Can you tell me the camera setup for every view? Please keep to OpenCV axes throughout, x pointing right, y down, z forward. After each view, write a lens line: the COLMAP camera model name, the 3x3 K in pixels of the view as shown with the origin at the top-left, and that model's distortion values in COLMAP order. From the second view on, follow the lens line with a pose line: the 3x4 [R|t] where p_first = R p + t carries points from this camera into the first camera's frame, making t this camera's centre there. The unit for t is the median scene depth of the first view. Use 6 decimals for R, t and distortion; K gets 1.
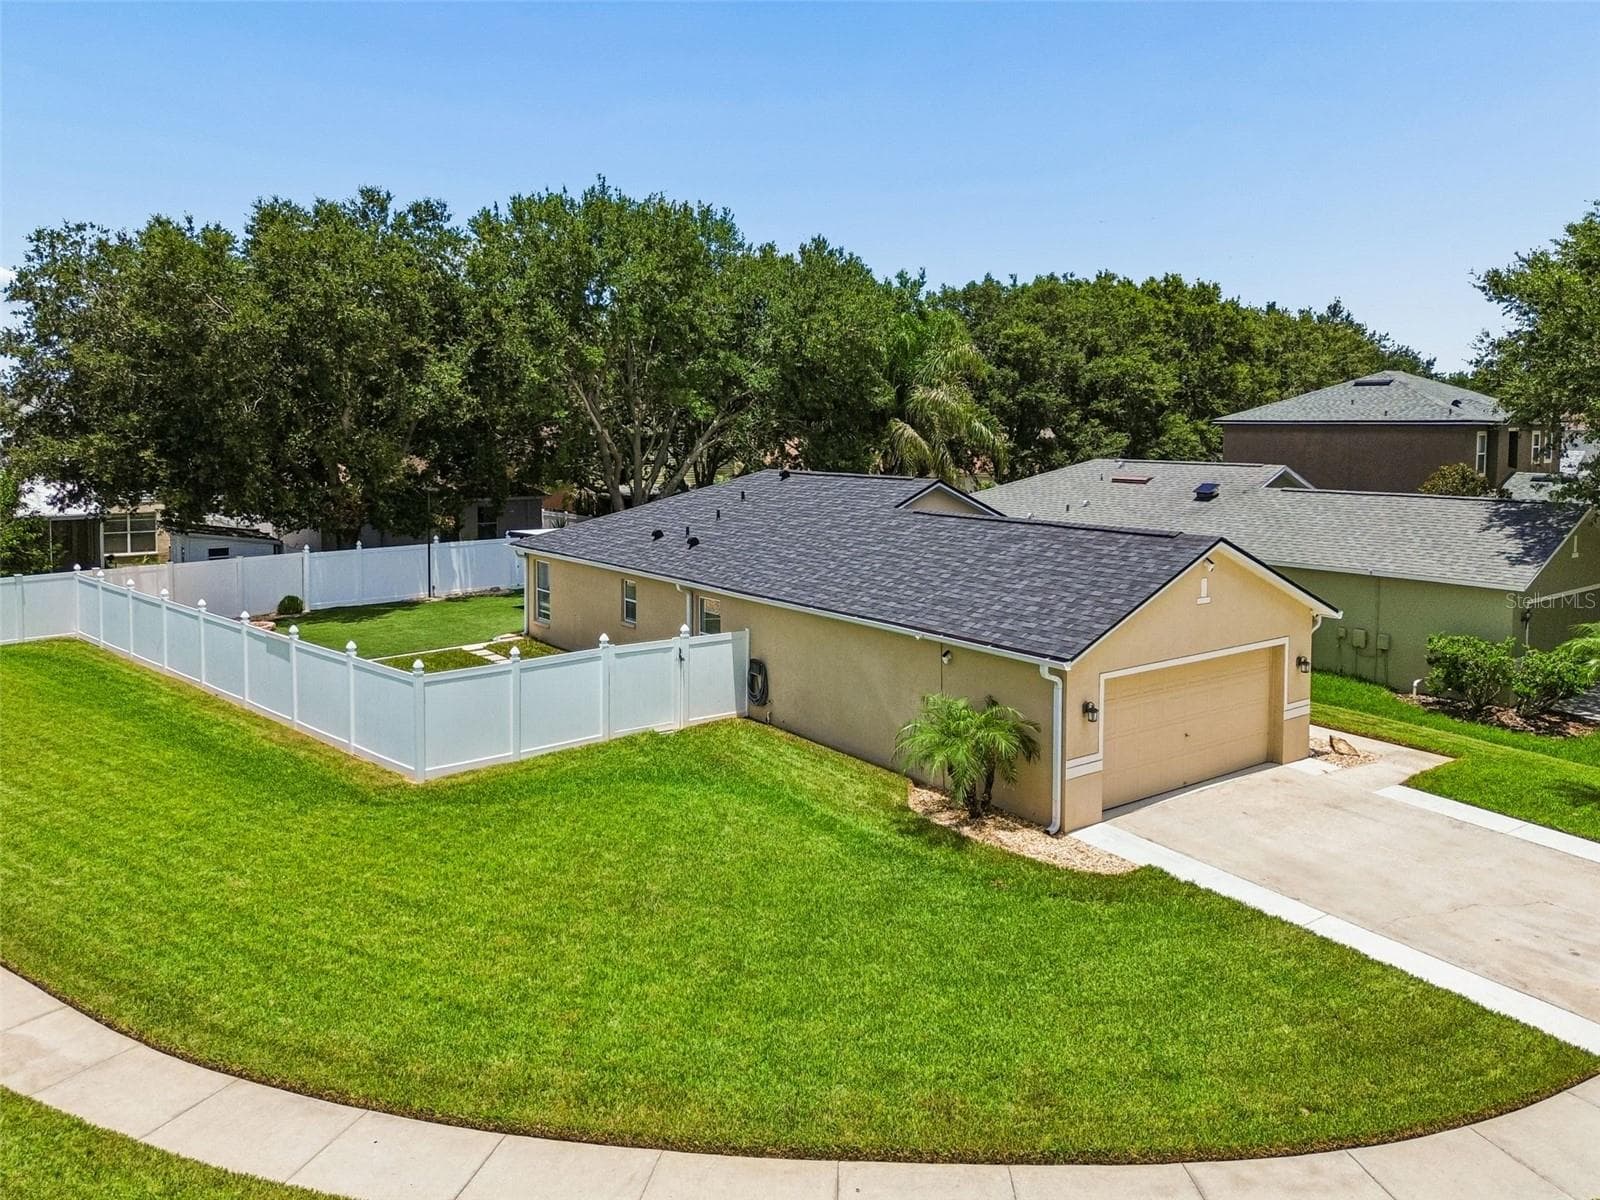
lens RADIAL K [[1241.2, 0, 800.0], [0, 1241.2, 600.0], [0, 0, 1]] dist [0.074957, -0.074596]
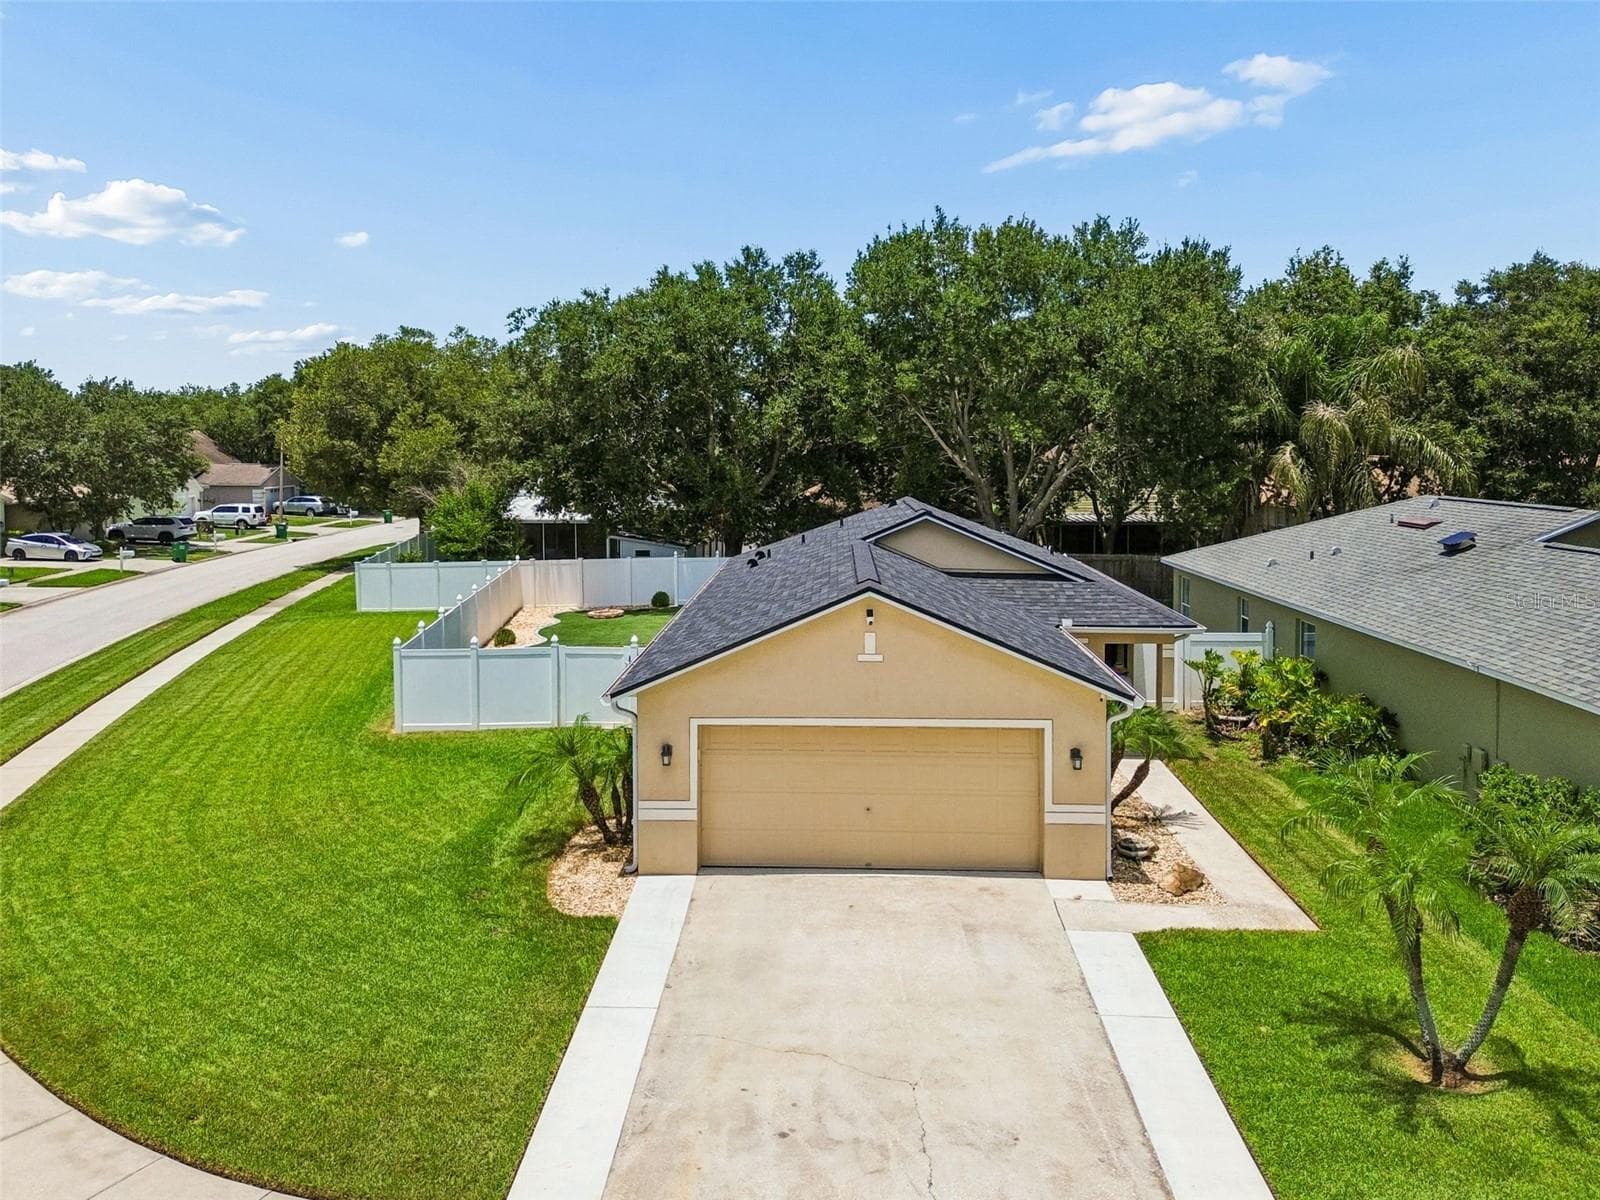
lens RADIAL K [[1241.2, 0, 800.0], [0, 1241.2, 600.0], [0, 0, 1]] dist [0.074957, -0.074596]
pose [[0.748600, 0.079572, -0.658230, 0.784957], [-0.090481, 0.995745, 0.017470, -0.046536], [0.656819, 0.046479, 0.752614, 0.286153]]
